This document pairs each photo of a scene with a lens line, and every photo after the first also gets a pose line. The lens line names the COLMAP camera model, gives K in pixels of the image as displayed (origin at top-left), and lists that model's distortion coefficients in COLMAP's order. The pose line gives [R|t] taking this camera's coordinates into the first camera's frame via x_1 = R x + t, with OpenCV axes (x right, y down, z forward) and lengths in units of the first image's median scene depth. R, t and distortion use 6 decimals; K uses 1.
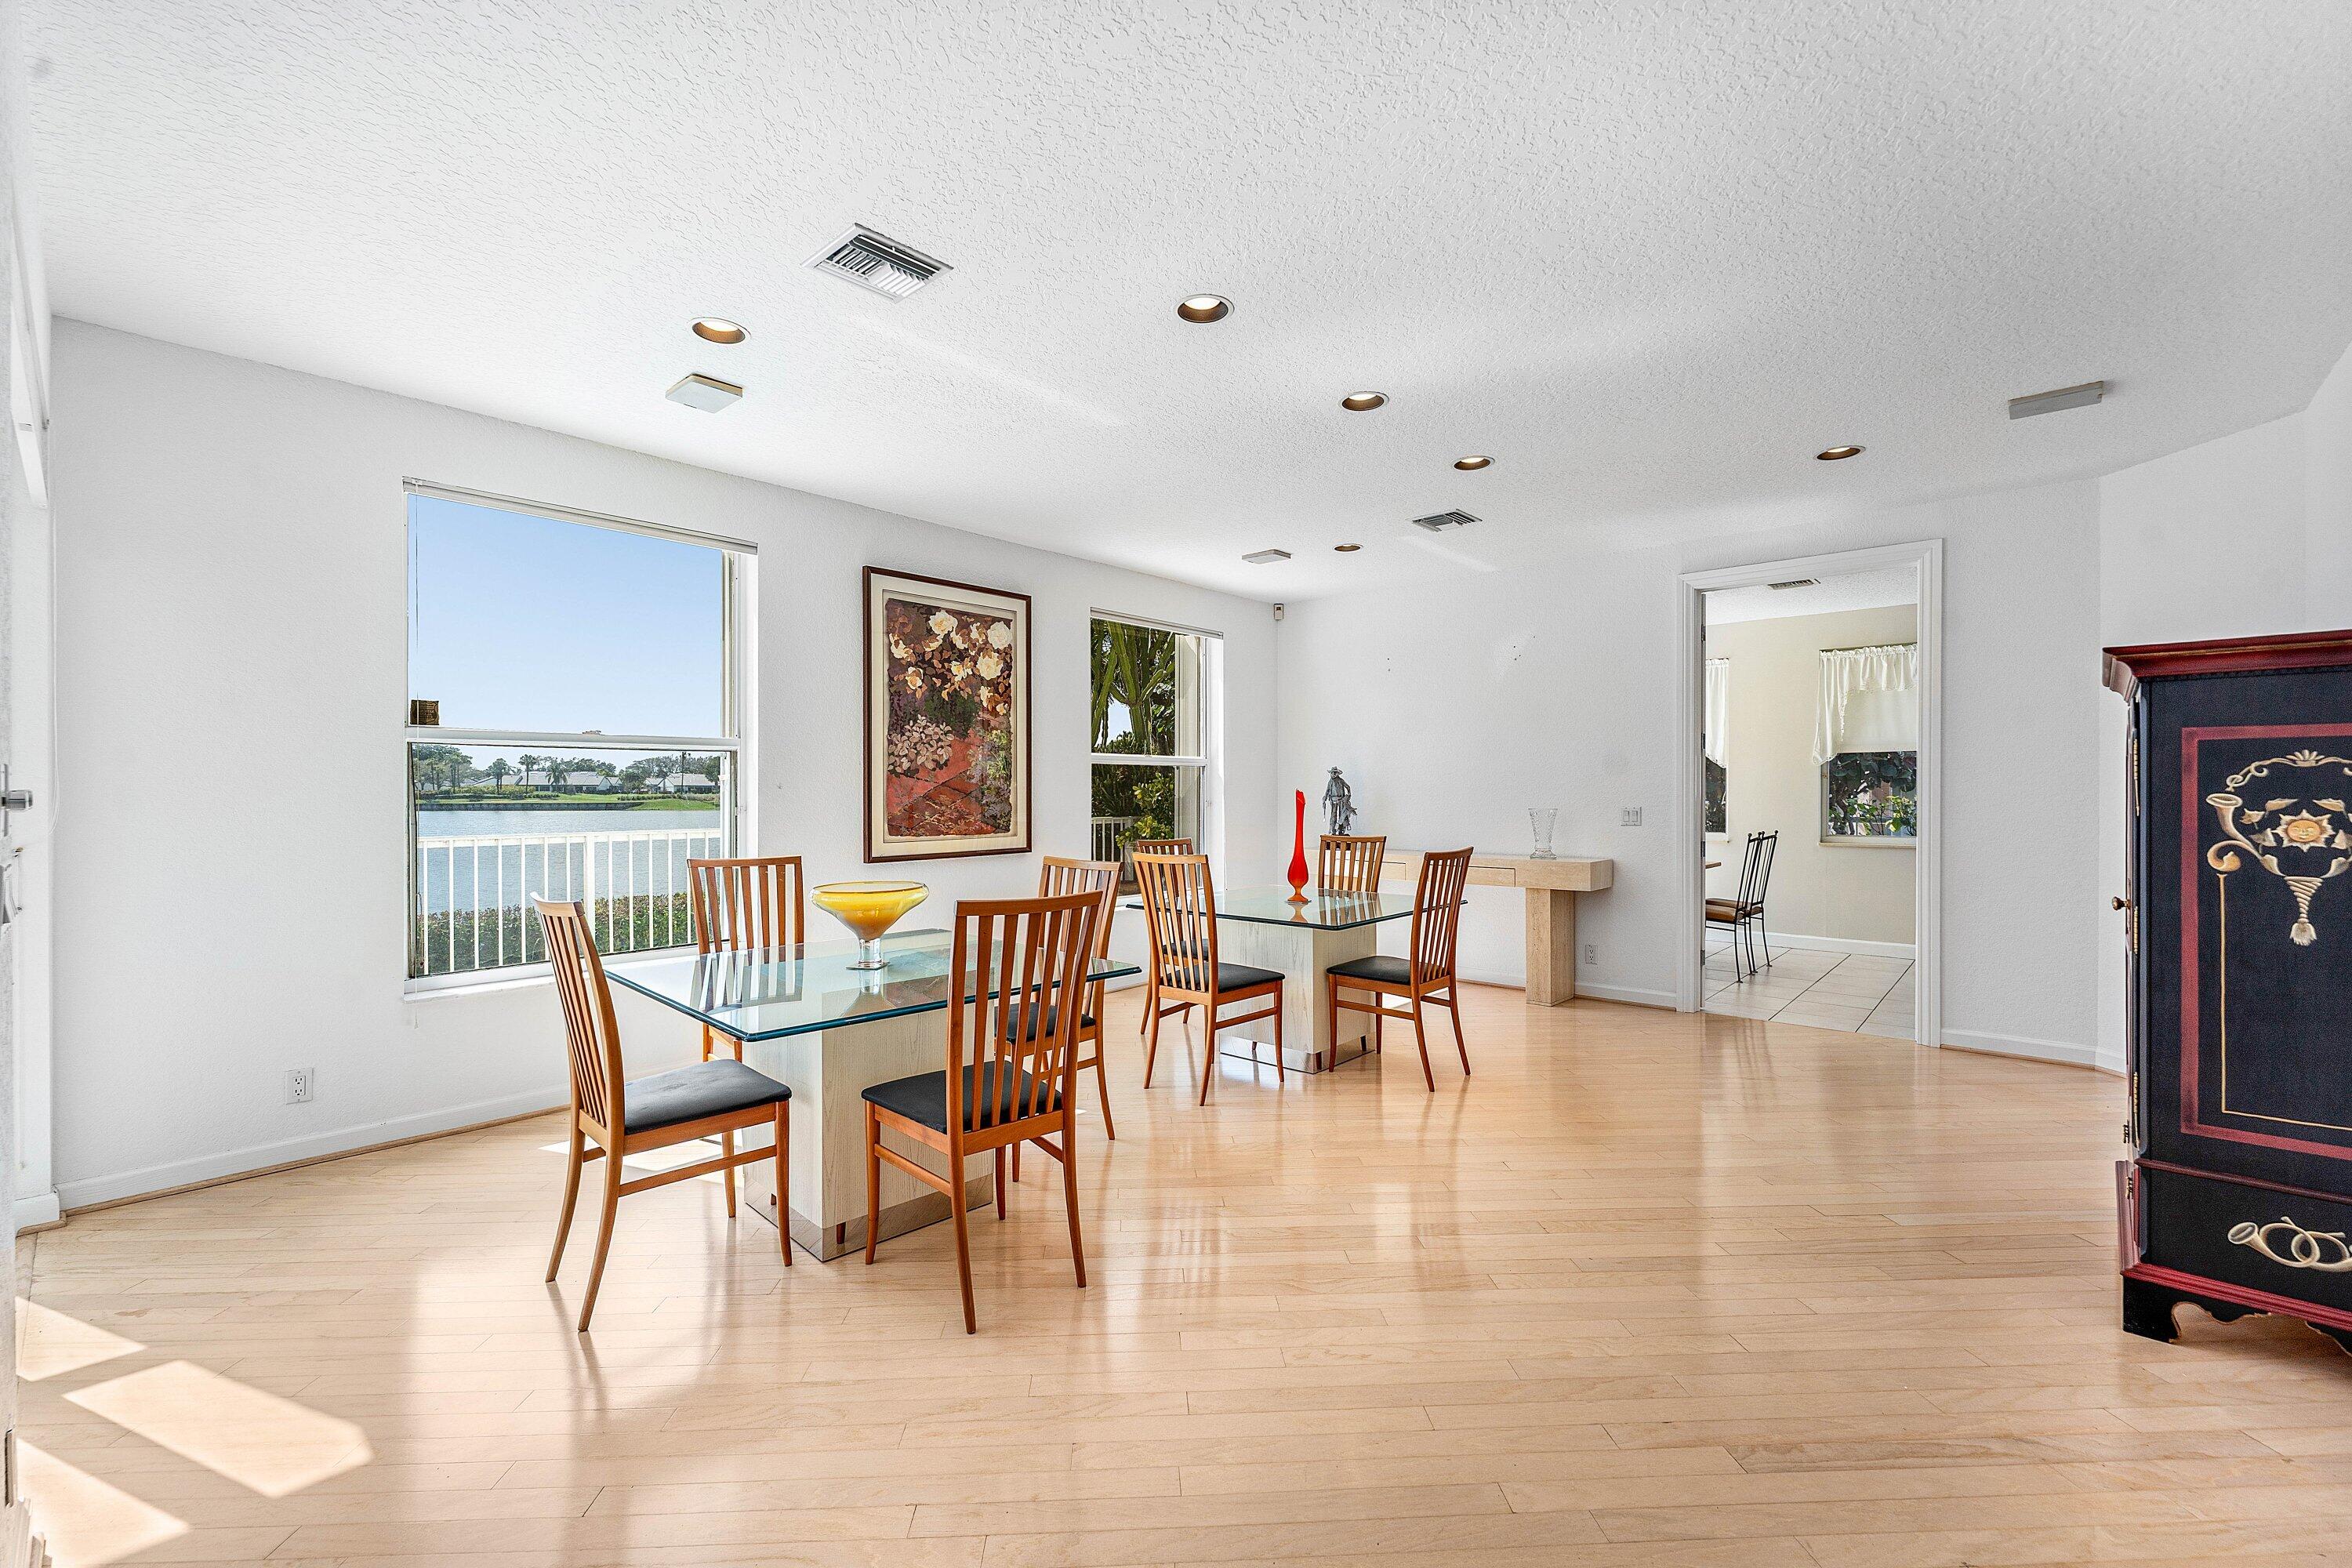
lens RADIAL K [[954.6, 0, 1180.9], [0, 954.6, 793.6], [0, 0, 1]] dist [-0.005667, -0.001652]
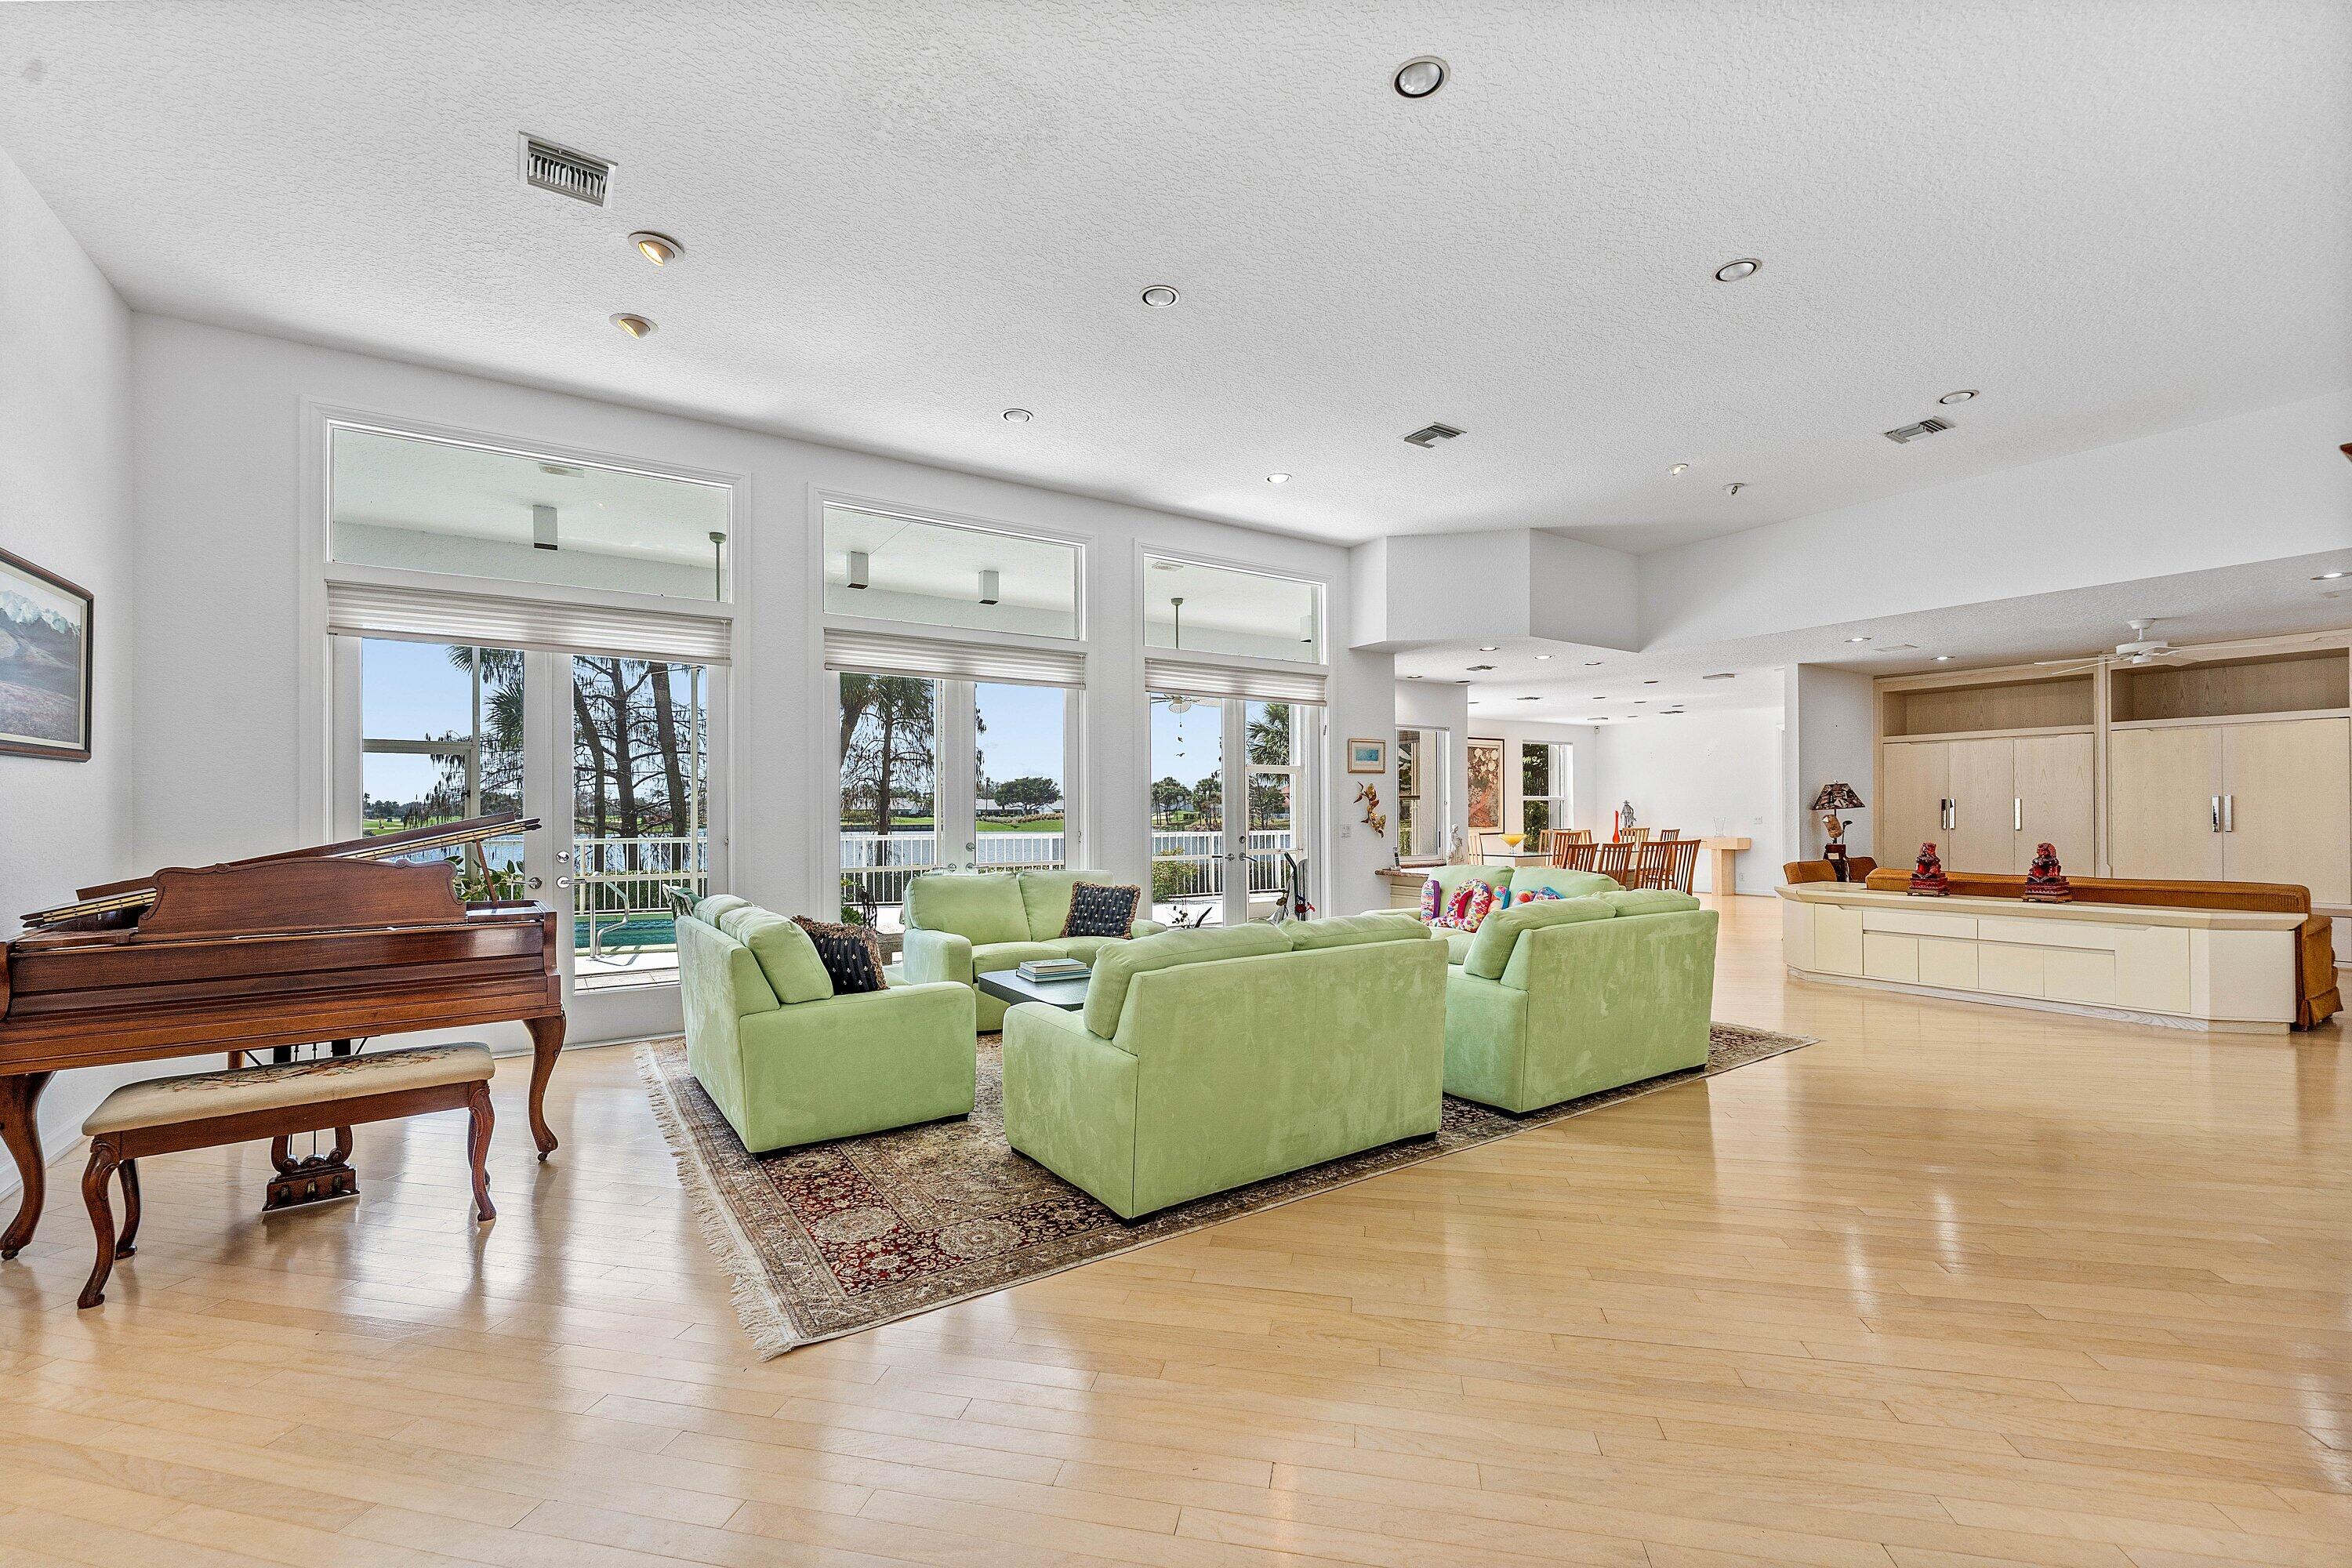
lens RADIAL K [[954.6, 0, 1177.3], [0, 954.6, 800.2], [0, 0, 1]] dist [-0.005667, -0.001652]
pose [[0.969266, -0.008203, -0.245879, -0.394083], [0.004362, 0.999860, -0.016160, 0.005206], [0.245977, 0.014591, 0.969166, -1.845425]]
